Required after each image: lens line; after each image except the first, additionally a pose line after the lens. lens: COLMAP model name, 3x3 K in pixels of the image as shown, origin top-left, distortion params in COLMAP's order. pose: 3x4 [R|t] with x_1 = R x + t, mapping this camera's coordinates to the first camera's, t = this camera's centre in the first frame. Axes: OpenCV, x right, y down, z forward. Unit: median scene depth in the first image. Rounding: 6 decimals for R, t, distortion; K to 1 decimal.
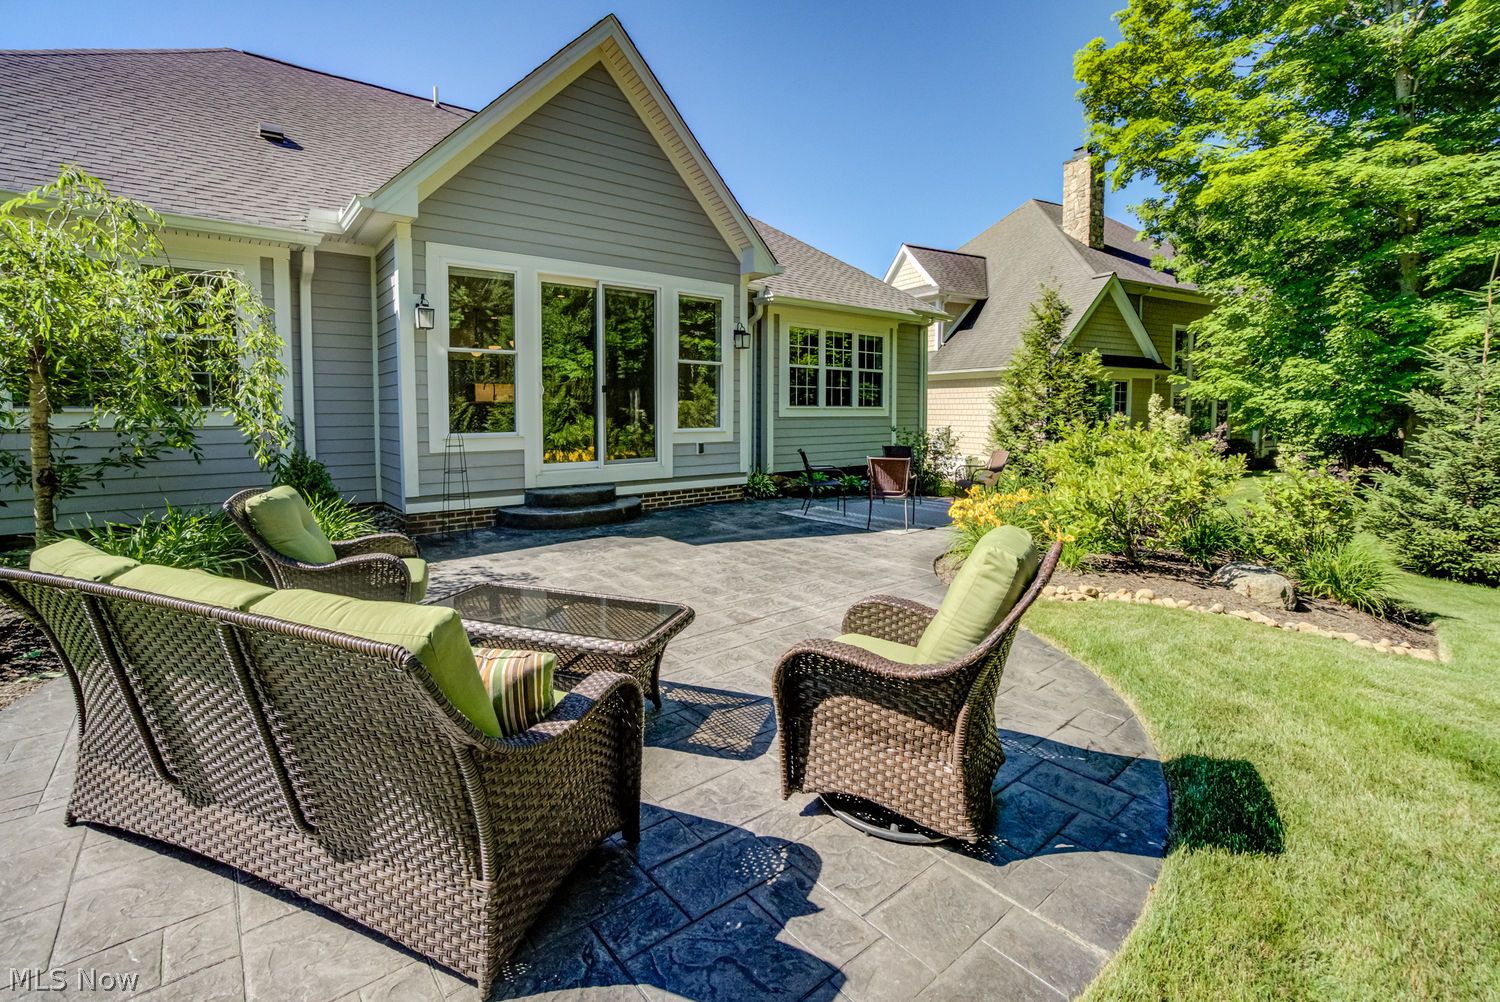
lens RADIAL K [[694.7, 0, 748.8], [0, 694.7, 450.8], [0, 0, 1]] dist [-0.057324, 0.029459]
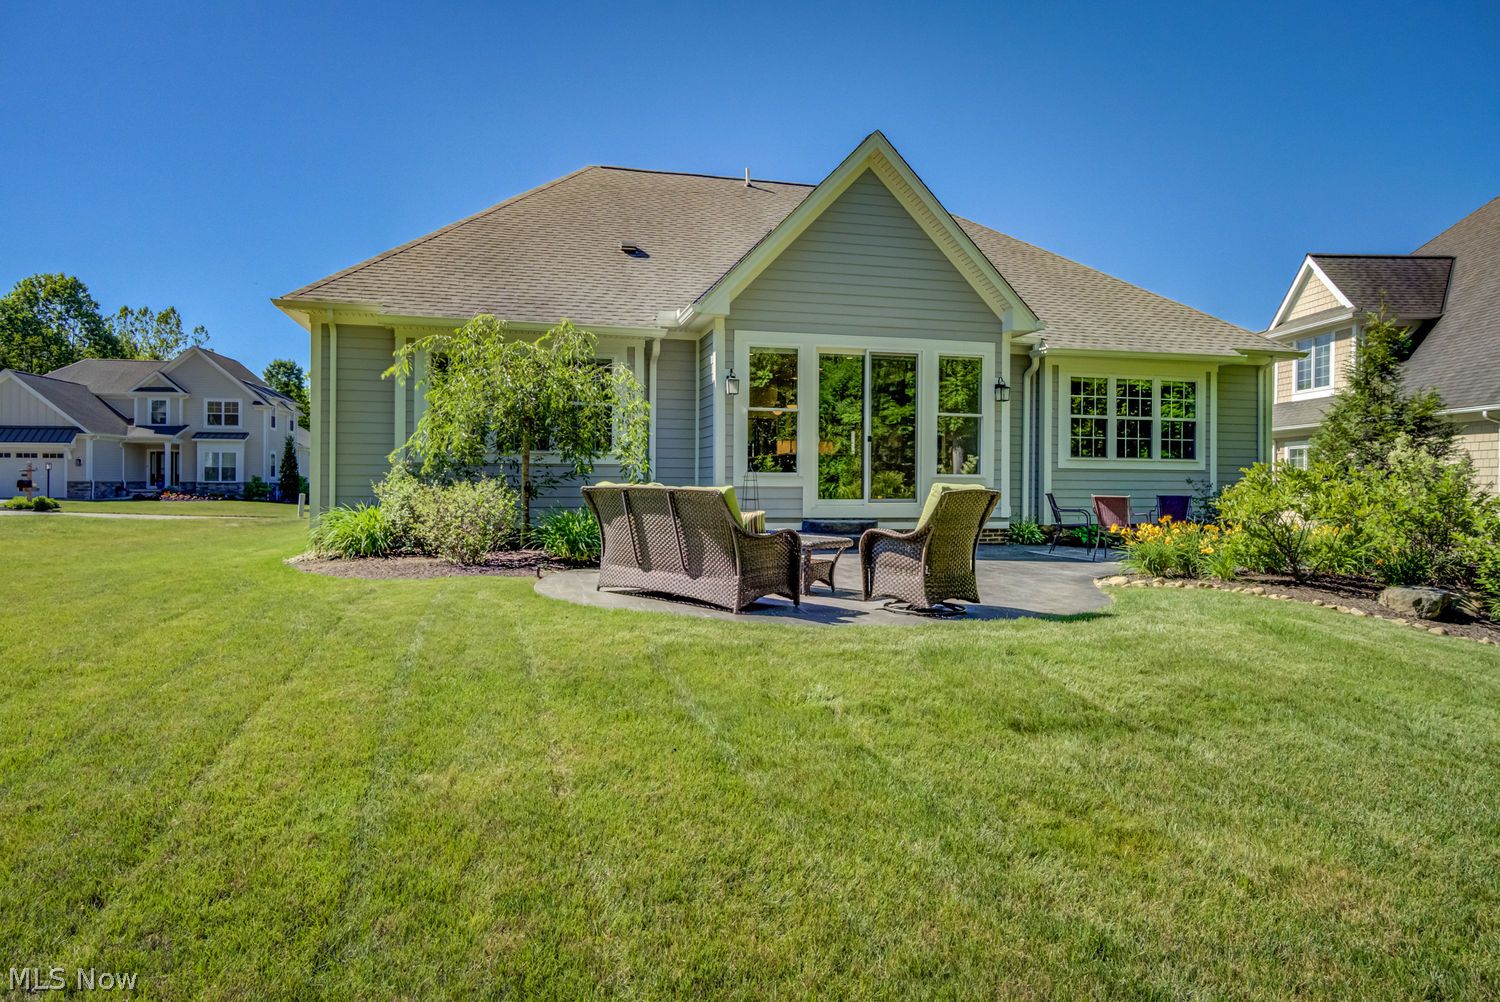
lens RADIAL K [[977.1, 0, 750.0], [0, 977.1, 501.0], [0, 0, 1]] dist [0.023739, -0.000437]
pose [[0.910504, 0.010491, -0.413366, 0.286217], [-0.029768, 0.998747, -0.040221, 0.086948], [0.412427, 0.048927, 0.909676, -0.582548]]
